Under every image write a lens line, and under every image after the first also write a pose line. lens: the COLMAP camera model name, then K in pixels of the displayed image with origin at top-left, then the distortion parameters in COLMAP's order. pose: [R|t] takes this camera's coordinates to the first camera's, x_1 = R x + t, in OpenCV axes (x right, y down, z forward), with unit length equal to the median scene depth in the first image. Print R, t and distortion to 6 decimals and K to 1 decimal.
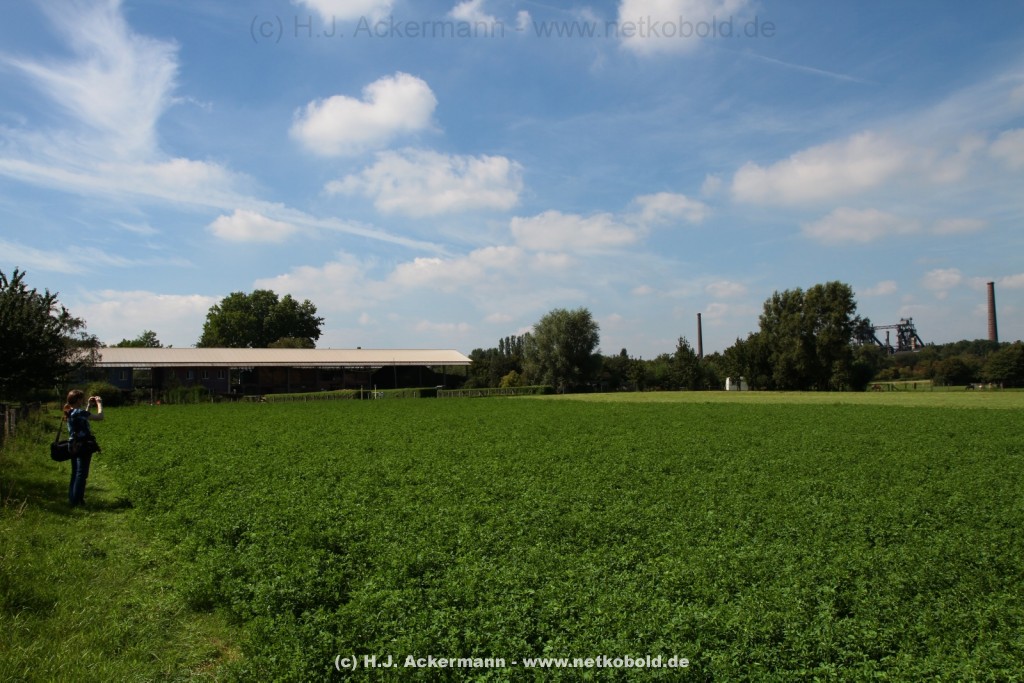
lens RADIAL K [[826.0, 0, 514.3], [0, 826.0, 346.6], [0, 0, 1]] dist [-0.048825, -0.002631]
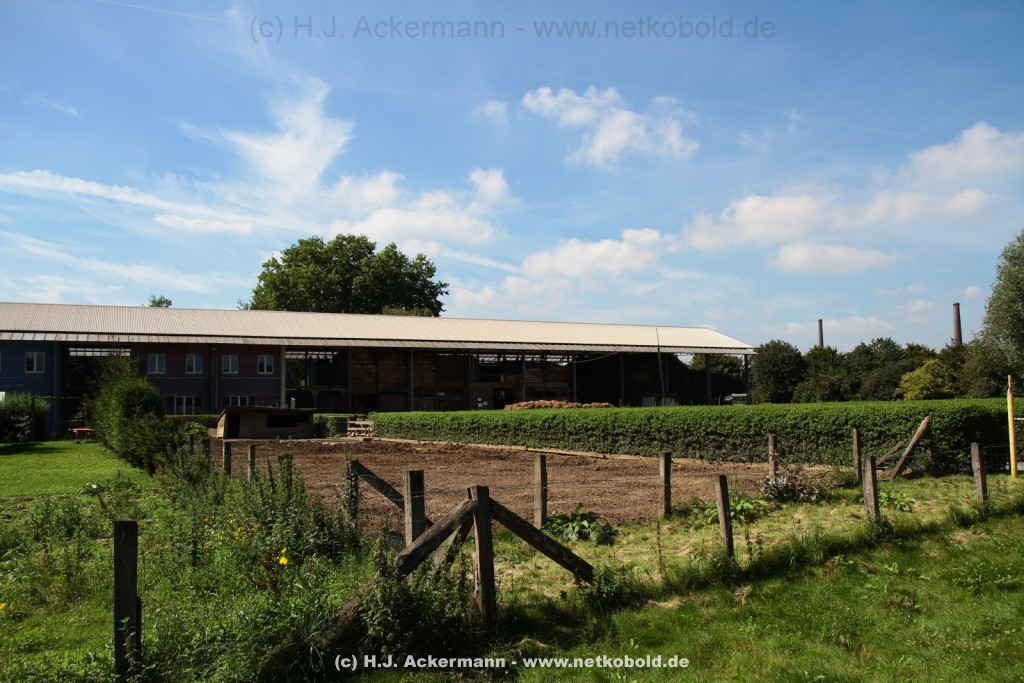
lens RADIAL K [[826.0, 0, 514.6], [0, 826.0, 340.4], [0, 0, 1]] dist [-0.048825, -0.002631]
pose [[0.996102, 0.002650, -0.088174, -0.045206], [-0.004629, 0.999742, -0.022244, 0.007438], [0.088092, 0.022565, 0.995857, 0.139948]]
